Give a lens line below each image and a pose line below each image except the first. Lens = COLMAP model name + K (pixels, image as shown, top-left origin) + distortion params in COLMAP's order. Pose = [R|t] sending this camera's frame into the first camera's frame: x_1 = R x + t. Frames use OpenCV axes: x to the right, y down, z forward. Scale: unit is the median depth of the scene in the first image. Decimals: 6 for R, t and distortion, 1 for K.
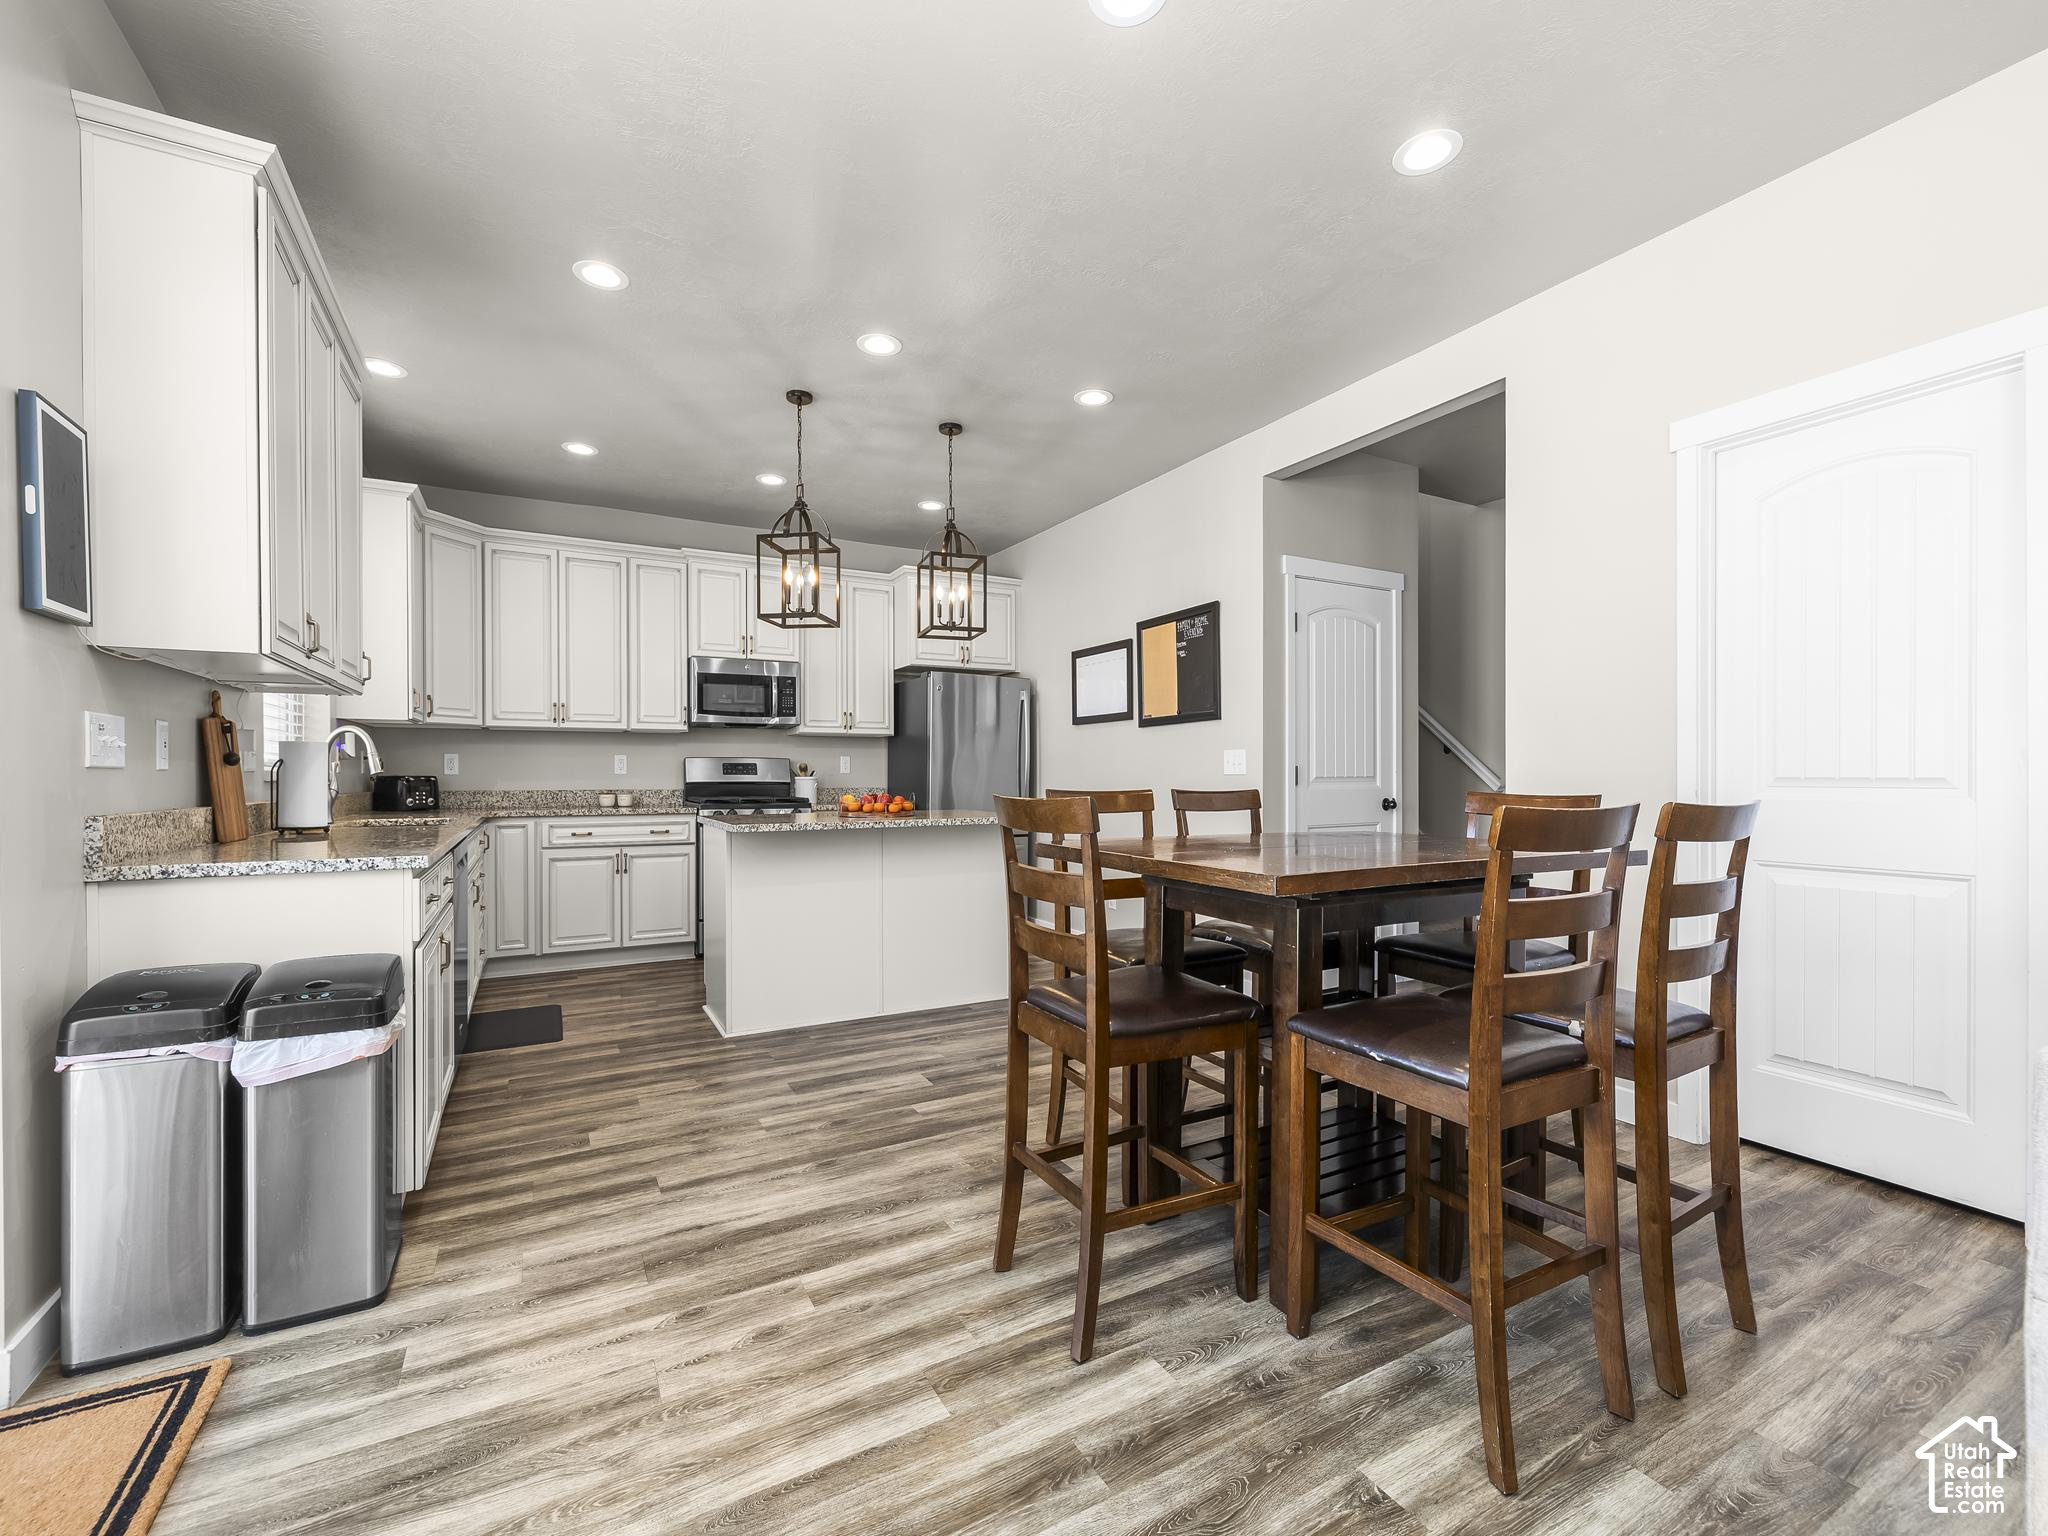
lens RADIAL K [[861.9, 0, 1016.3], [0, 861.9, 776.9], [0, 0, 1]] dist [0.000056, -0.000019]
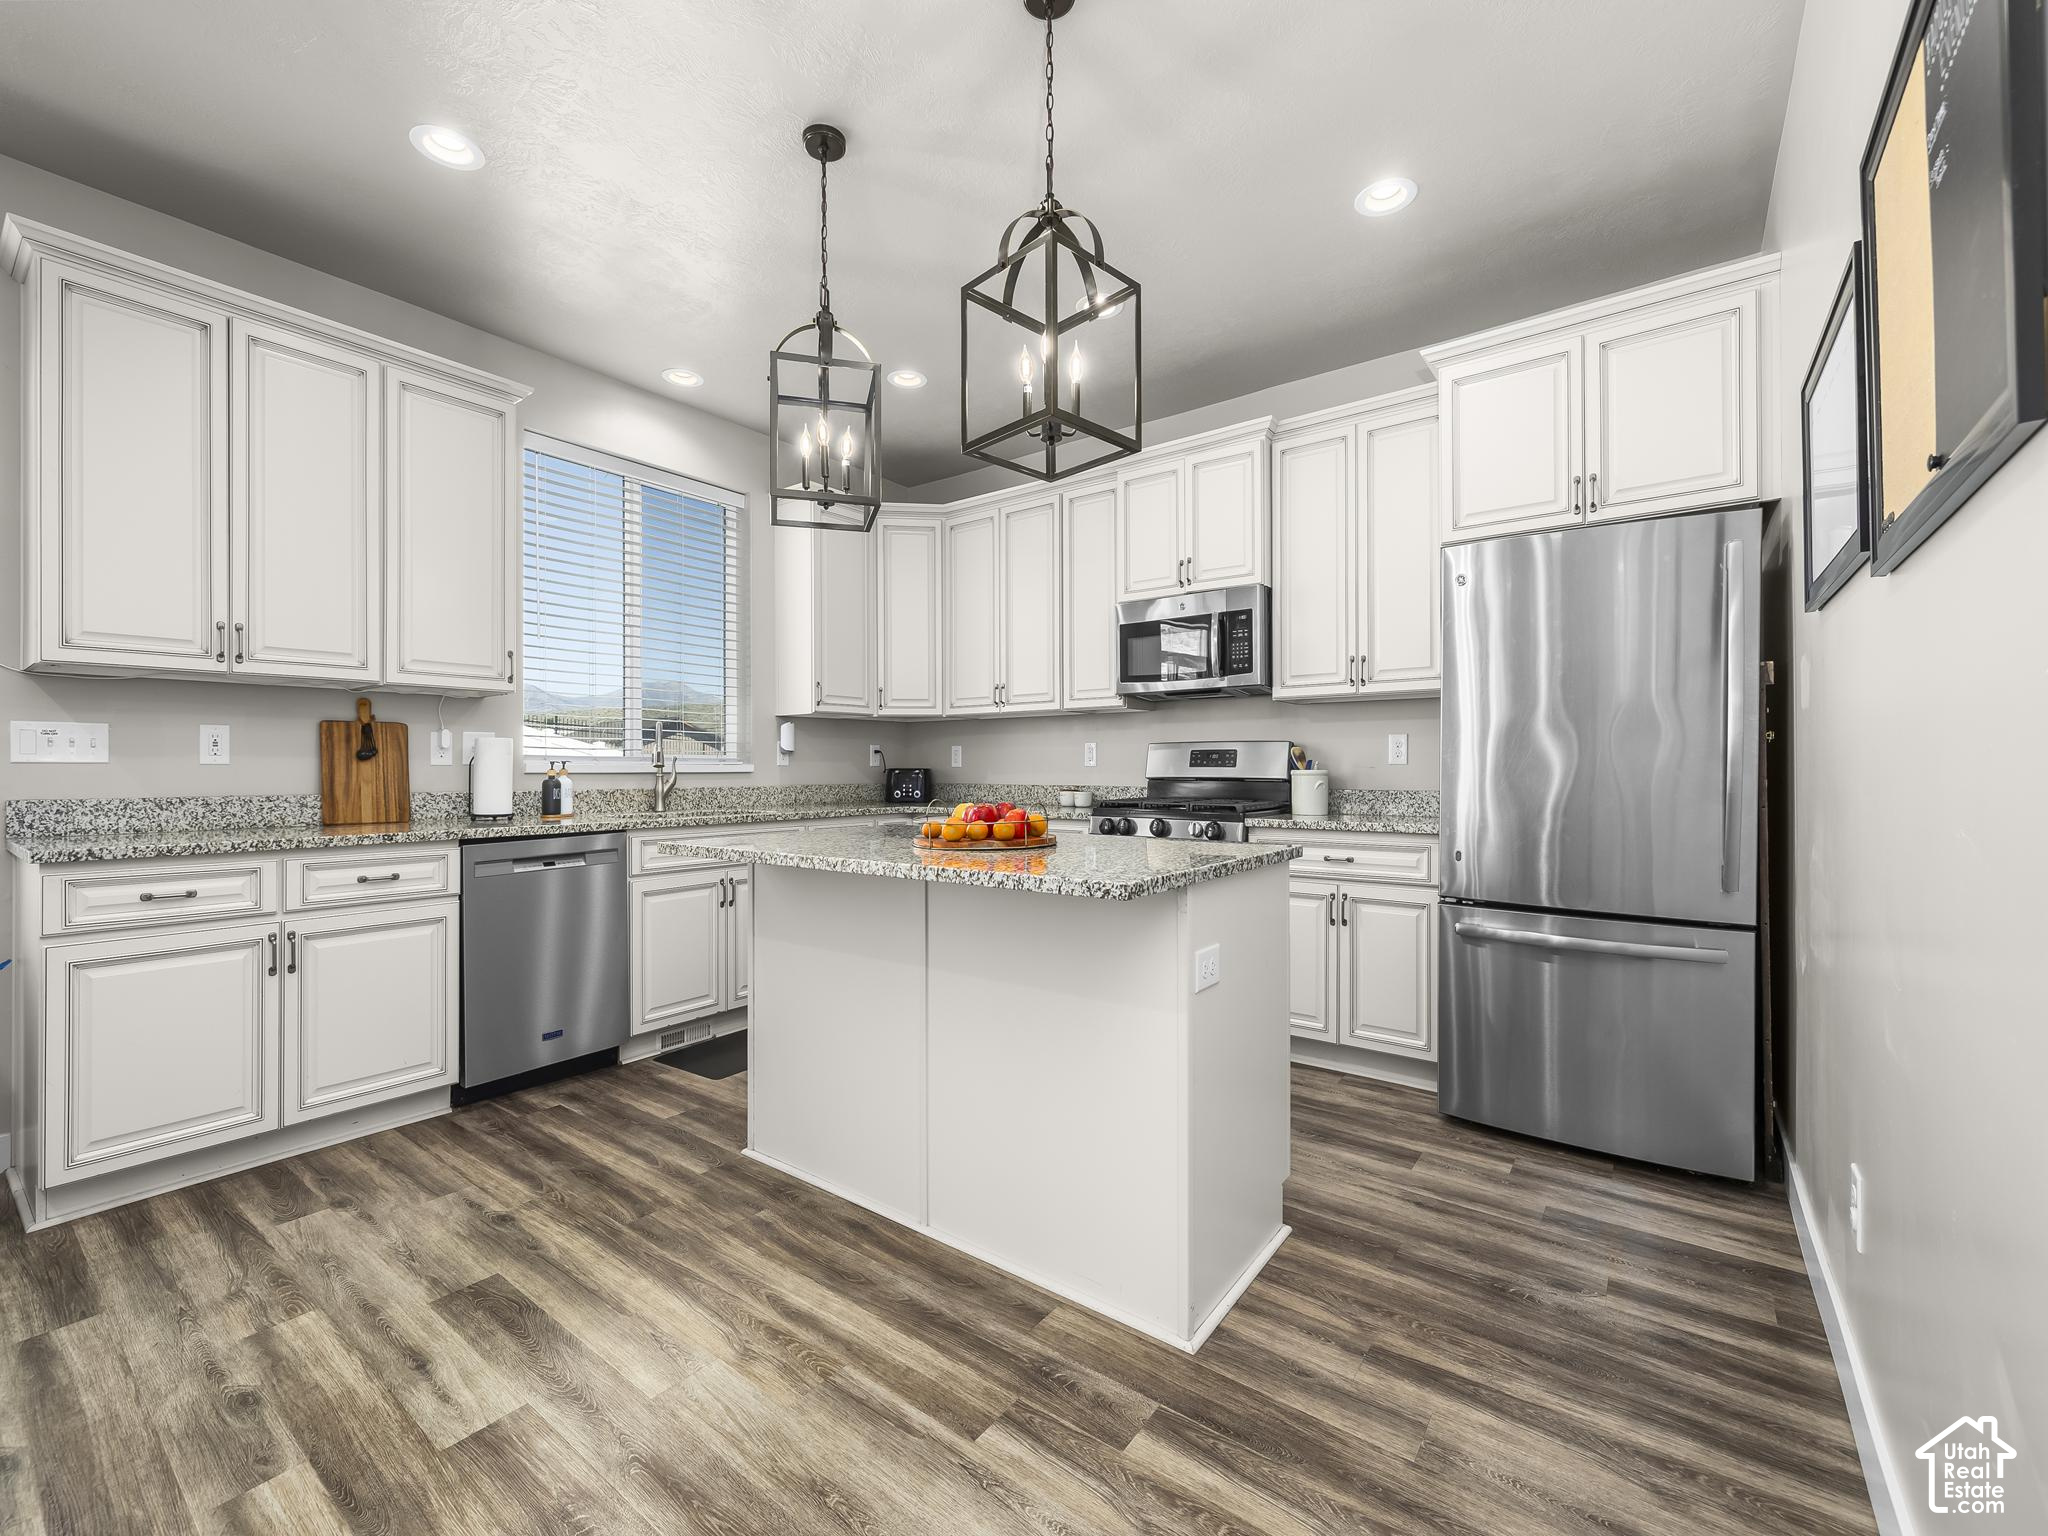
lens RADIAL K [[865.0, 0, 1024.0], [0, 865.0, 768.0], [0, 0, 1]] dist [-0.001534, -0.000118]
pose [[0.408445, -0.000472, -0.912783, 0.276756], [-0.001735, 0.999998, -0.001293, -0.000556], [0.912781, 0.002112, 0.408443, 0.682619]]
